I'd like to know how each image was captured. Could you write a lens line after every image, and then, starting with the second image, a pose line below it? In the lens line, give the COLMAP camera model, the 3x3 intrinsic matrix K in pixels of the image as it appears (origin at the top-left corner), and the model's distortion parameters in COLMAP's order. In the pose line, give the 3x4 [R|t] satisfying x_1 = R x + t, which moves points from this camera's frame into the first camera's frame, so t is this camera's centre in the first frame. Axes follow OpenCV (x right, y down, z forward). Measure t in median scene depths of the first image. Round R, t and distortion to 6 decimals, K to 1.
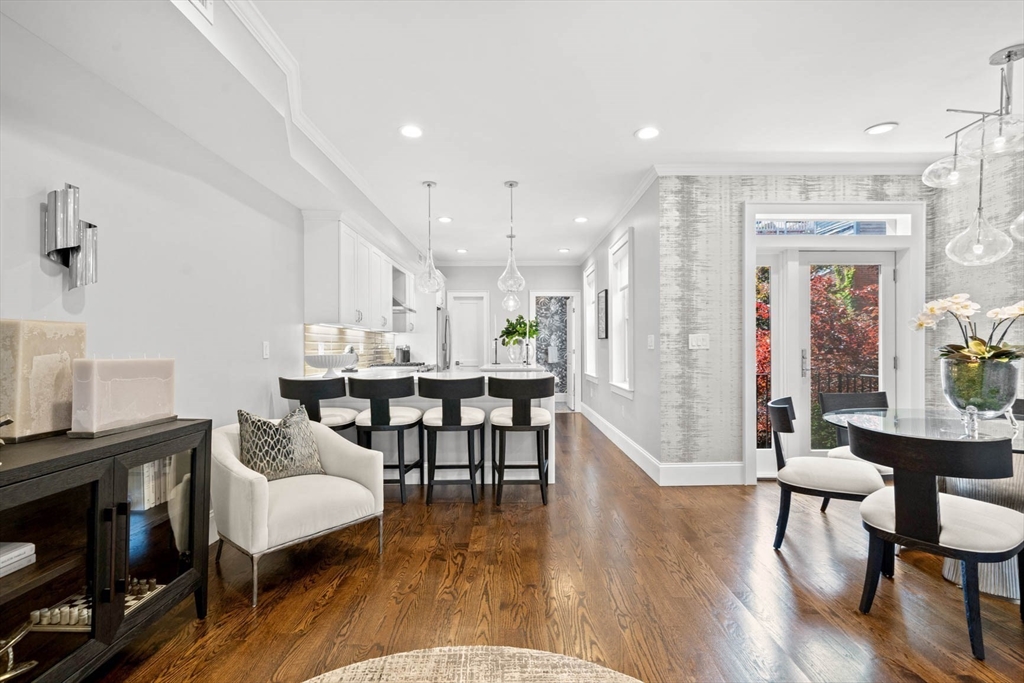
lens RADIAL K [[476.9, 0, 513.3], [0, 476.9, 347.1], [0, 0, 1]] dist [0.001613, -0.000412]
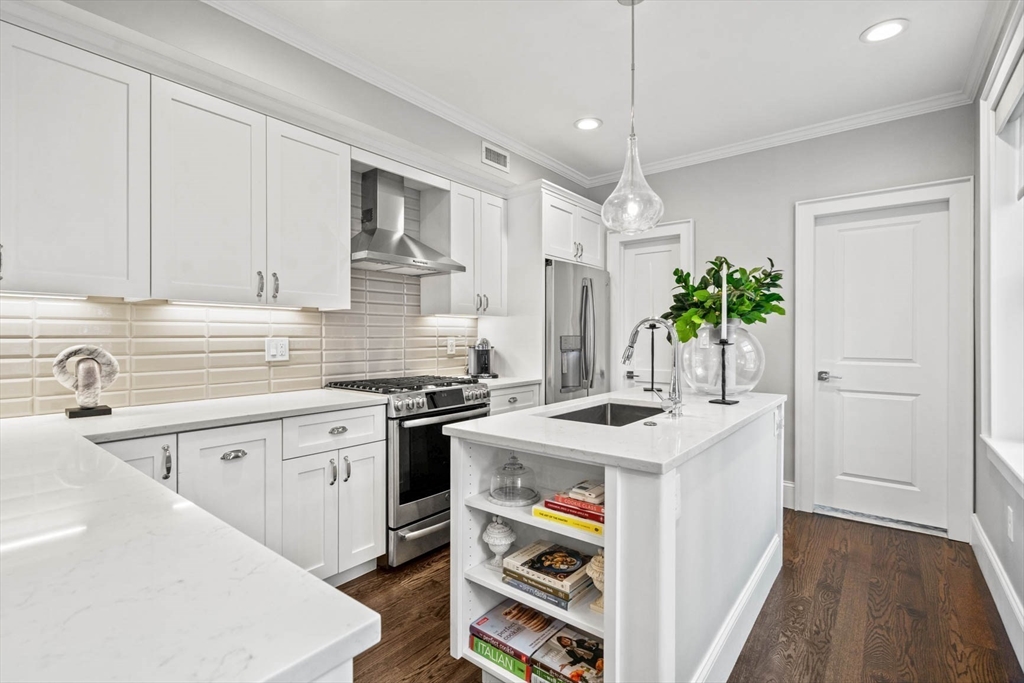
lens RADIAL K [[476.9, 0, 512.4], [0, 476.9, 335.3], [0, 0, 1]] dist [0.001613, -0.000412]
pose [[0.780536, 0.003301, -0.625102, 0.206981], [-0.003153, 0.999994, 0.001343, -0.016744], [0.625103, 0.000923, 0.780542, 1.134315]]
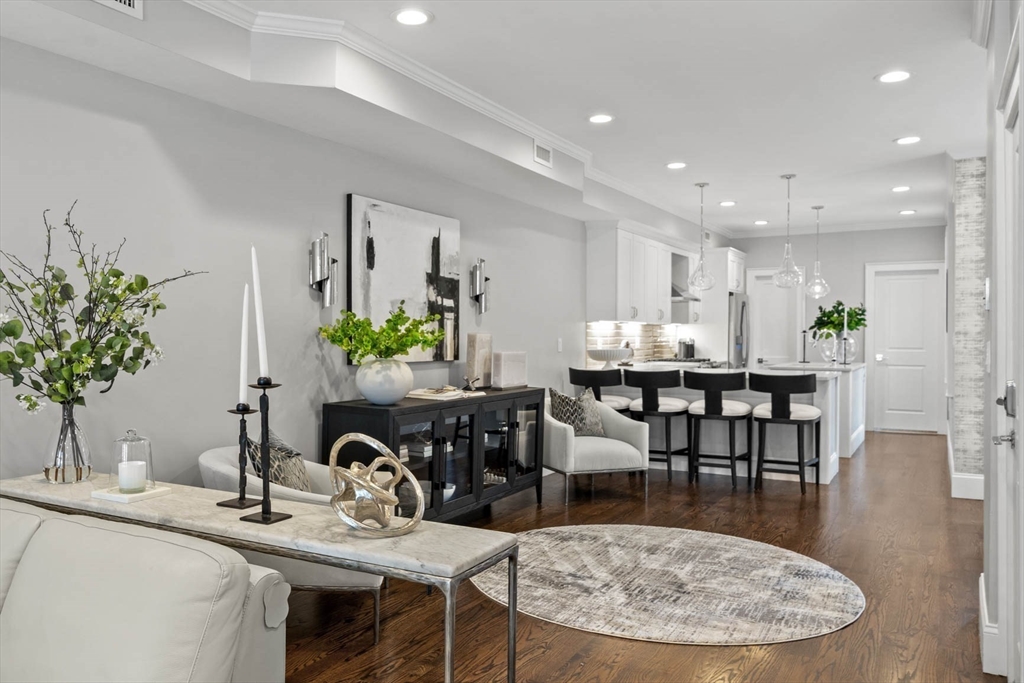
lens RADIAL K [[803.5, 0, 432.4], [0, 803.5, 341.6], [0, 0, 1]] dist [0.014355, -0.006166]
pose [[0.842851, 0.009571, -0.538062, 0.296061], [-0.003697, 0.999921, 0.011995, -0.024413], [0.538135, -0.008121, 0.842820, -0.848005]]
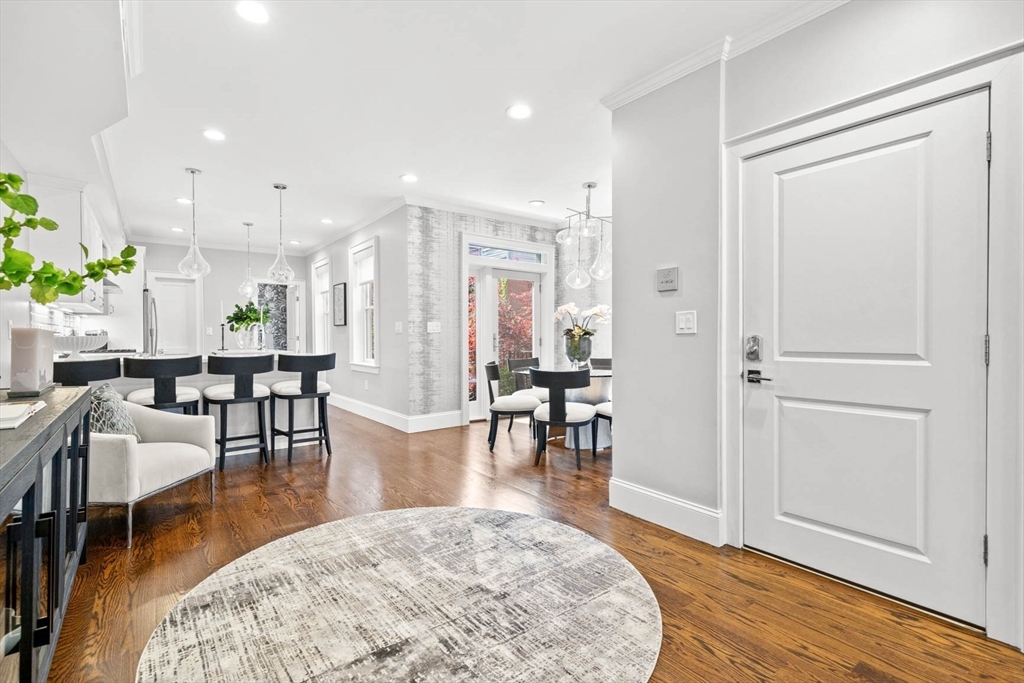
lens RADIAL K [[476.9, 0, 512.2], [0, 476.9, 344.0], [0, 0, 1]] dist [0.001613, -0.000412]
pose [[0.800250, -0.008608, 0.599605, -0.267258], [0.001293, 0.999919, 0.012629, 0.020118], [-0.599665, -0.009331, 0.800197, -0.259700]]
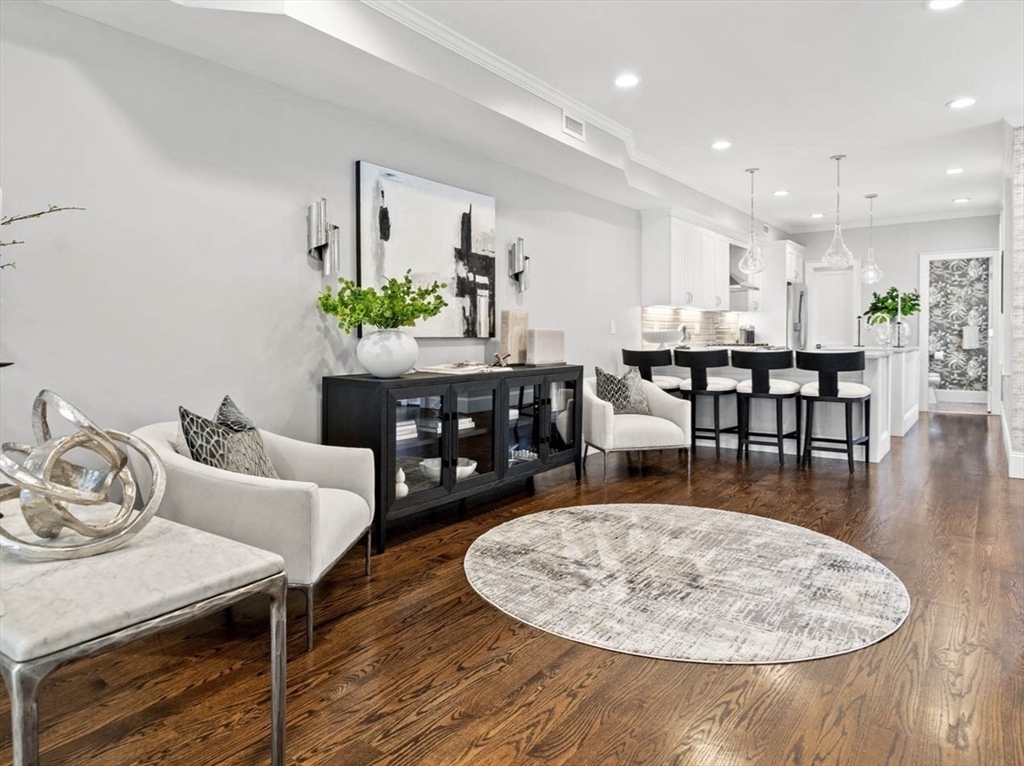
lens RADIAL K [[653.4, 0, 507.6], [0, 653.4, 346.7], [0, 0, 1]] dist [0.006178, -0.004955]
pose [[0.801037, 0.009437, -0.598540, 0.284320], [0.003024, 0.999799, 0.019810, 0.019612], [0.598607, -0.017679, 0.800848, -0.535374]]
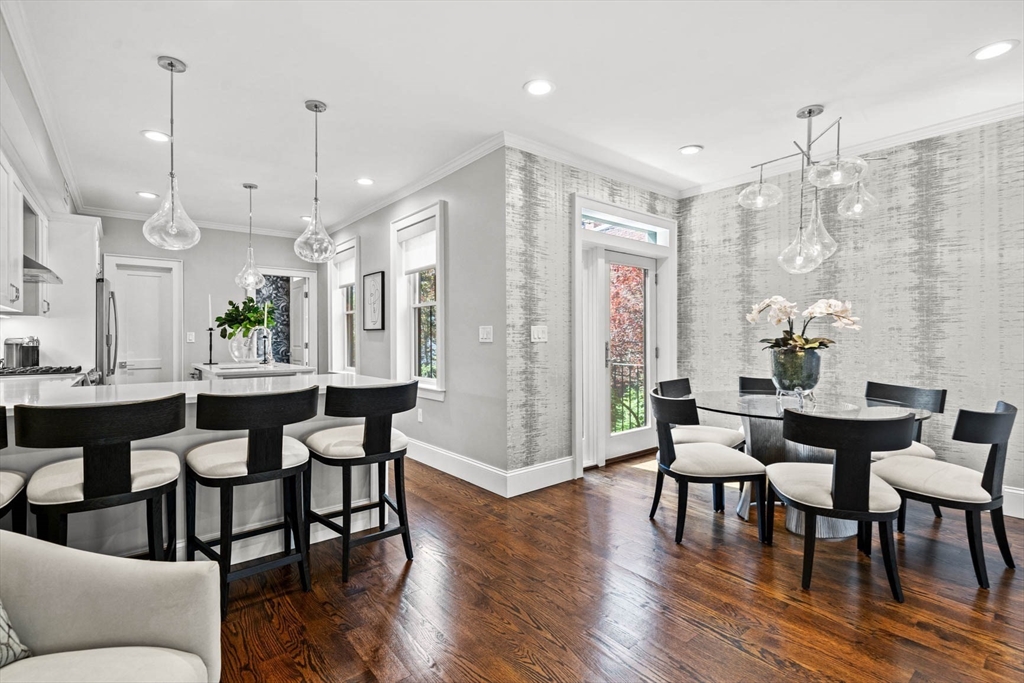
lens RADIAL K [[476.9, 0, 511.4], [0, 476.9, 337.0], [0, 0, 1]] dist [0.001613, -0.000412]
pose [[0.780067, 0.001627, 0.625693, -0.235748], [0.002137, 0.999984, -0.005265, -0.000352], [-0.625692, 0.005444, 0.780051, 0.306628]]
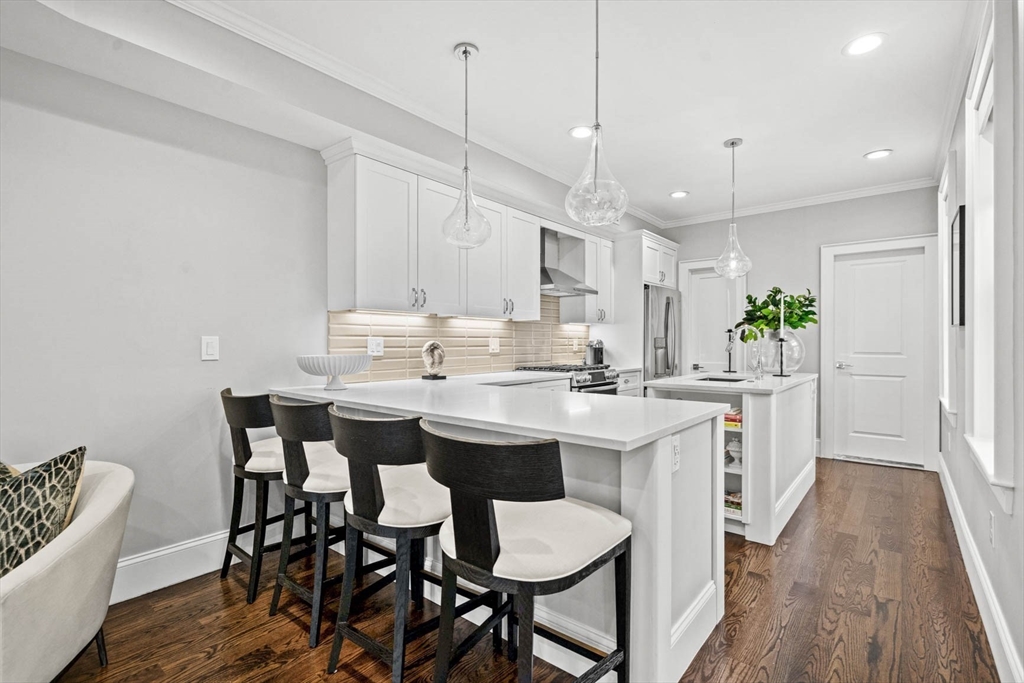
lens RADIAL K [[476.9, 0, 511.9], [0, 476.9, 342.7], [0, 0, 1]] dist [0.001613, -0.000412]
pose [[0.768996, 0.003860, -0.639242, 0.243222], [-0.002532, 0.999992, 0.002992, -0.004785], [0.639249, -0.000682, 0.769000, 0.661856]]
